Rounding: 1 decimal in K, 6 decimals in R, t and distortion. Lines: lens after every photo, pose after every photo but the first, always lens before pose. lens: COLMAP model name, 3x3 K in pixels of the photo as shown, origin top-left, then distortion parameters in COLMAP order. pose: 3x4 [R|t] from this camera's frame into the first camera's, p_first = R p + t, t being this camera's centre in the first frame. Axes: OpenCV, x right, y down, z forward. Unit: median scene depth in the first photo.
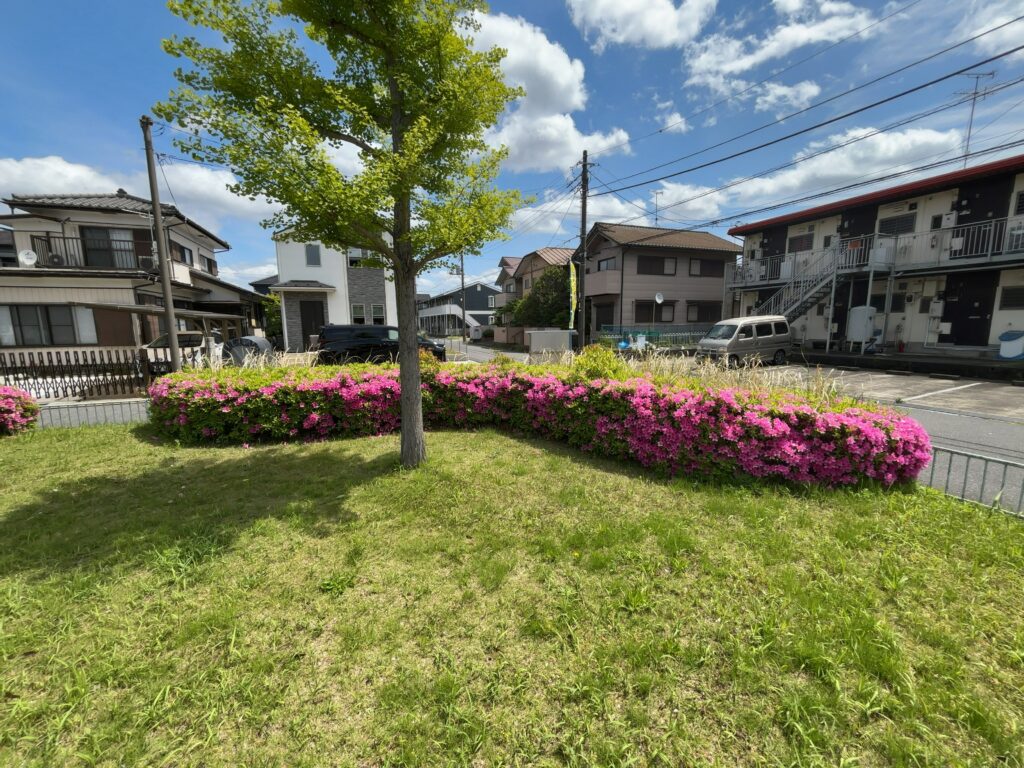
lens RADIAL K [[409.8, 0, 512.0], [0, 409.8, 384.0], [0, 0, 1]] dist [0.007185, -0.002579]
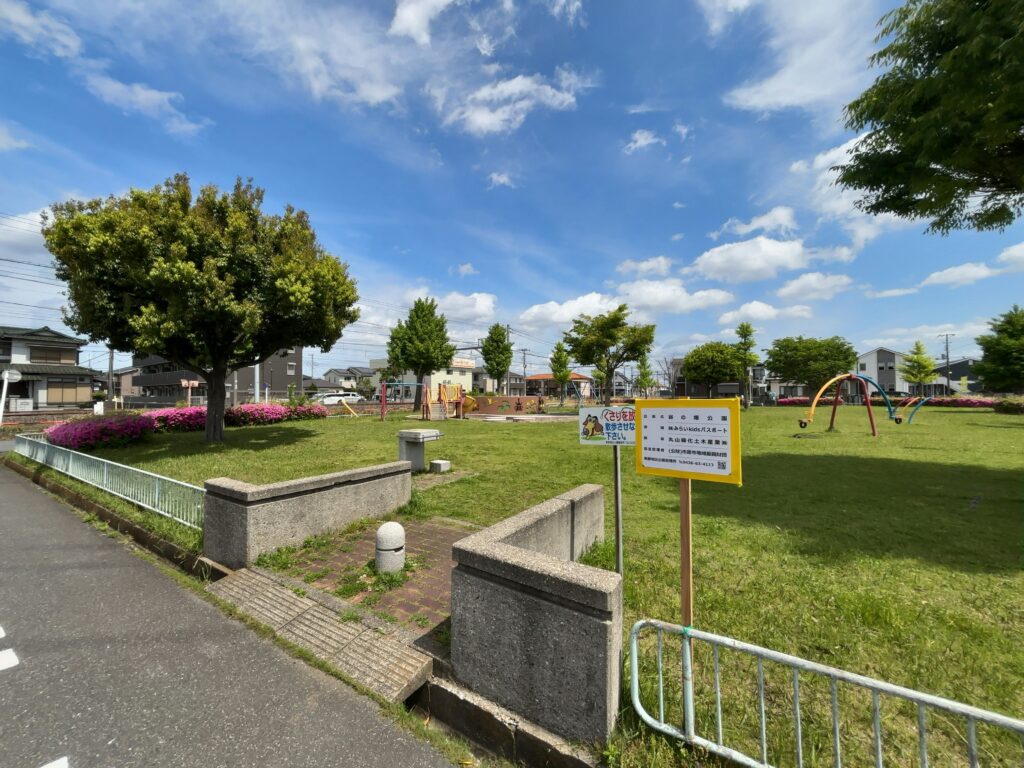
lens RADIAL K [[409.8, 0, 512.0], [0, 409.8, 384.0], [0, 0, 1]] dist [0.007185, -0.002579]
pose [[0.575864, -0.014000, -0.817426, 0.390710], [-0.119218, 0.987727, -0.100904, 0.334057], [0.808807, 0.155559, 0.567127, -2.258839]]
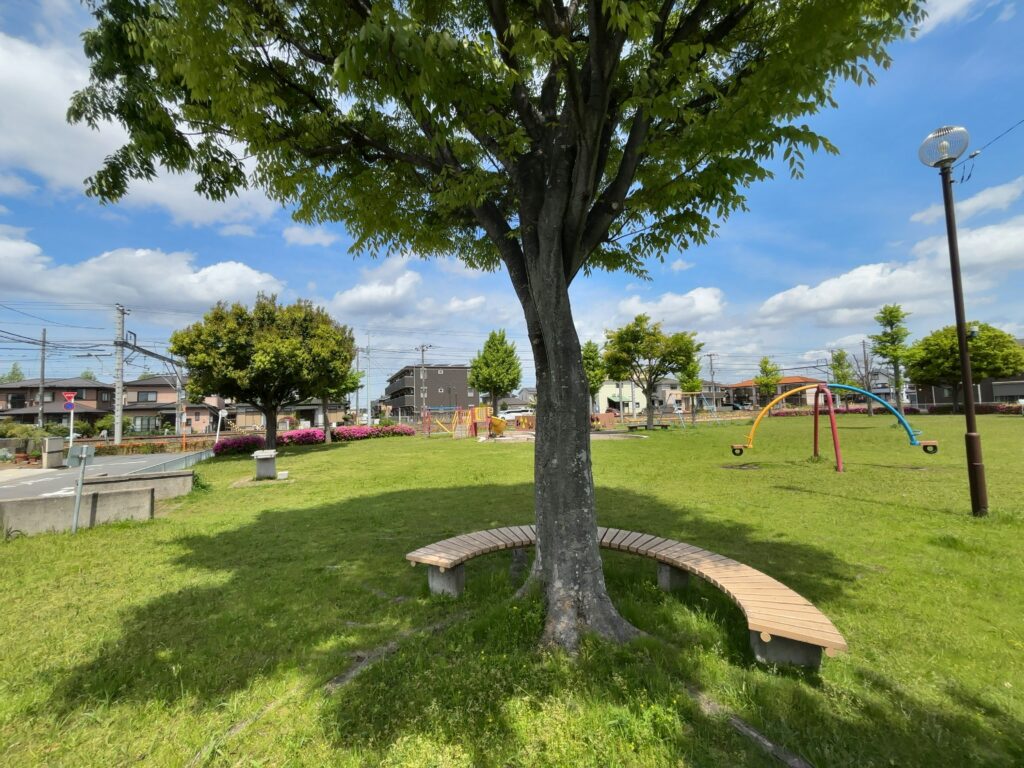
lens RADIAL K [[409.8, 0, 512.0], [0, 409.8, 384.0], [0, 0, 1]] dist [0.007185, -0.002579]
pose [[0.075083, -0.058365, -0.995468, 0.607102], [-0.112186, 0.991453, -0.066591, 0.265259], [0.990847, 0.116678, 0.067894, -1.871077]]
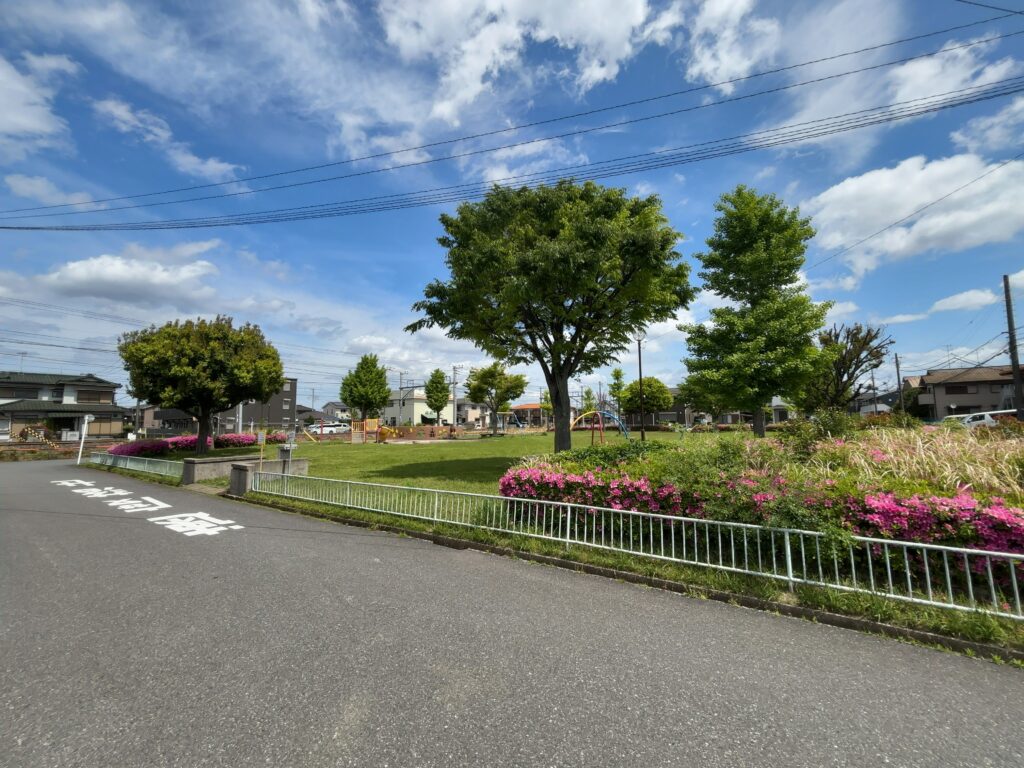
lens RADIAL K [[409.8, 0, 512.0], [0, 409.8, 384.0], [0, 0, 1]] dist [0.007185, -0.002579]
pose [[0.553076, -0.076757, -0.829588, 0.889919], [-0.112720, 0.979697, -0.165794, 0.317948], [0.825471, 0.185208, 0.533194, -2.205998]]
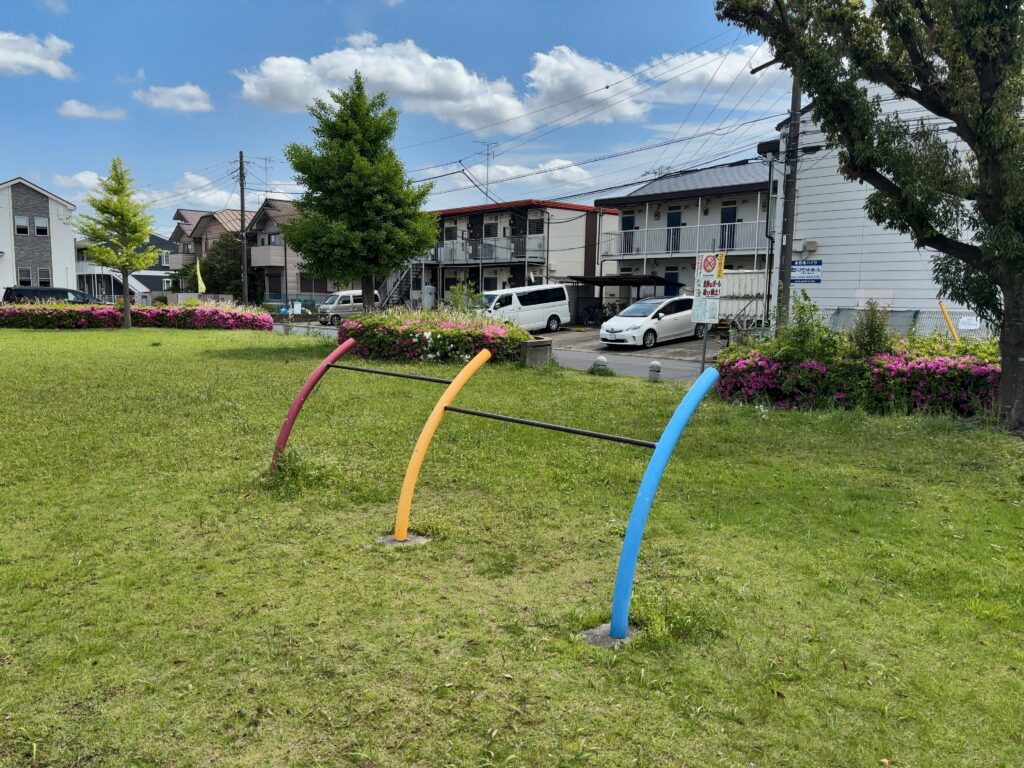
lens RADIAL K [[770.6, 0, 532.1], [0, 770.6, 389.8], [0, 0, 1]] dist [0.005828, -0.001082]
pose [[0.928344, -0.018877, 0.371242, 0.104139], [0.027528, 0.999459, -0.018016, 0.190900], [-0.370701, 0.026945, 0.928361, -1.306436]]
